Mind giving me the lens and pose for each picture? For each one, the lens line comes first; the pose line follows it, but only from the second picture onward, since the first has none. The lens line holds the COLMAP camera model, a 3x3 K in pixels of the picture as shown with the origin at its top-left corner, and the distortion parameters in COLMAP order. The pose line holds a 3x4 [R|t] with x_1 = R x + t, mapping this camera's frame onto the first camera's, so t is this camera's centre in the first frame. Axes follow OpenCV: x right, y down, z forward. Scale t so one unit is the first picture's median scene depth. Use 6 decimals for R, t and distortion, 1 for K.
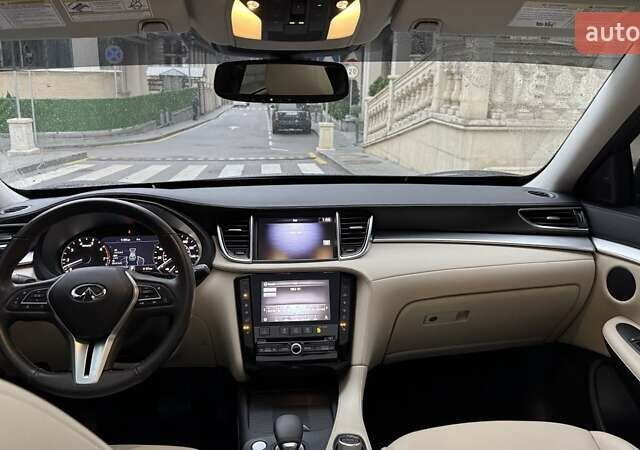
lens RADIAL K [[558.2, 0, 322.3], [0, 558.2, 224.0], [0, 0, 1]] dist [0.143911, -0.282120]
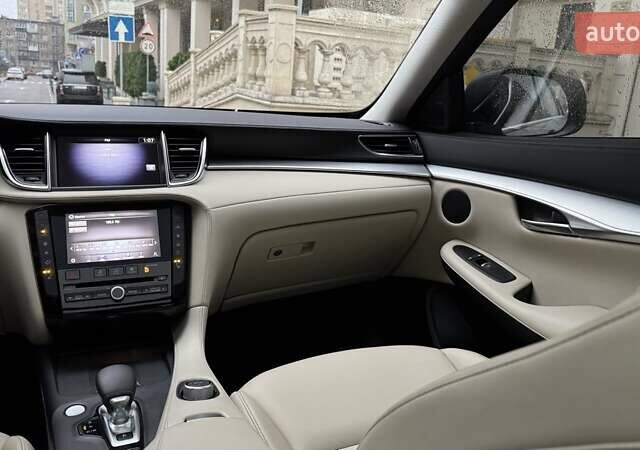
lens RADIAL K [[558.2, 0, 322.3], [0, 558.2, 224.0], [0, 0, 1]] dist [0.143911, -0.282120]
pose [[0.941467, -0.034209, 0.335364, -0.035815], [0.024847, 0.999174, 0.032169, 0.095279], [-0.336187, -0.021954, 0.941539, 0.130227]]
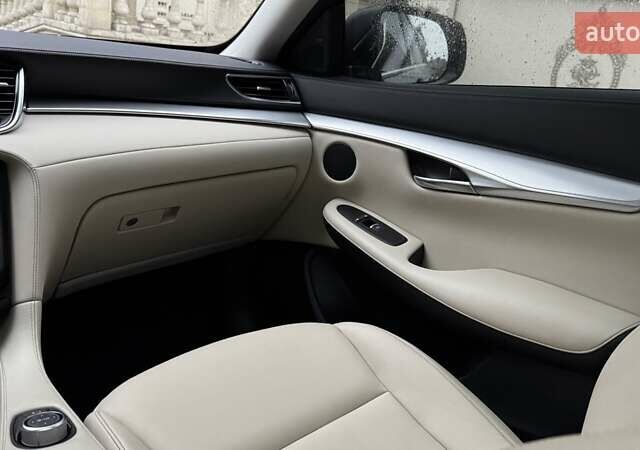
lens RADIAL K [[562.1, 0, 317.2], [0, 562.1, 226.4], [0, 0, 1]] dist [0.129021, -0.236668]
pose [[0.808126, -0.099446, 0.580554, -0.032523], [0.026782, 0.990829, 0.132443, 0.085153], [-0.588400, -0.091483, 0.803378, 0.281931]]
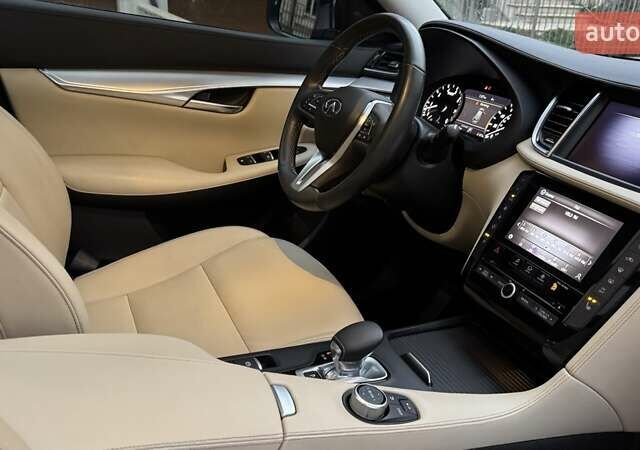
lens RADIAL K [[558.2, 0, 322.3], [0, 558.2, 224.0], [0, 0, 1]] dist [0.143911, -0.282120]
pose [[0.307223, 0.379874, -0.872531, 0.387112], [-0.278876, 0.912559, 0.299107, 0.015300], [0.909858, 0.151436, 0.386297, 0.492058]]
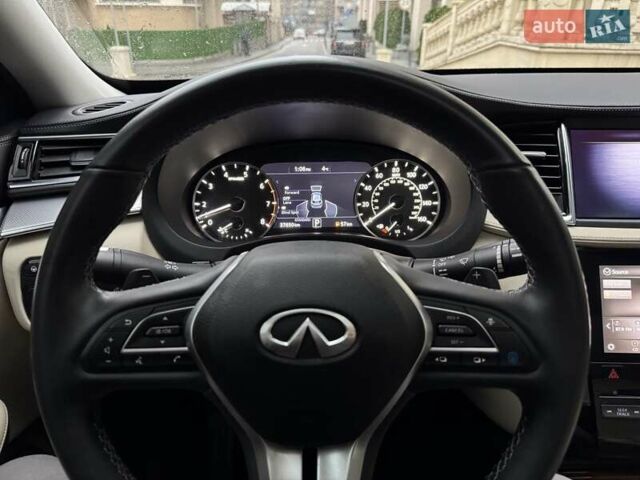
lens RADIAL K [[470.9, 0, 318.9], [0, 470.9, 227.7], [0, 0, 1]] dist [0.049035, -0.113581]
pose [[0.994510, 0.033507, -0.099130, -0.289402], [-0.015830, 0.984619, 0.173994, 0.004976], [0.103436, -0.171469, 0.979744, 0.559842]]
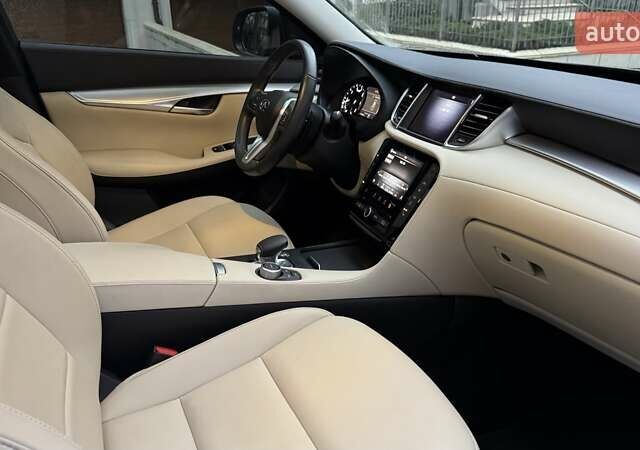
lens RADIAL K [[558.2, 0, 322.3], [0, 558.2, 224.0], [0, 0, 1]] dist [0.143911, -0.282120]
pose [[0.300075, 0.358265, -0.884082, 0.770735], [-0.216952, 0.928137, 0.302479, -0.047629], [0.928917, 0.101037, 0.356237, 0.504734]]
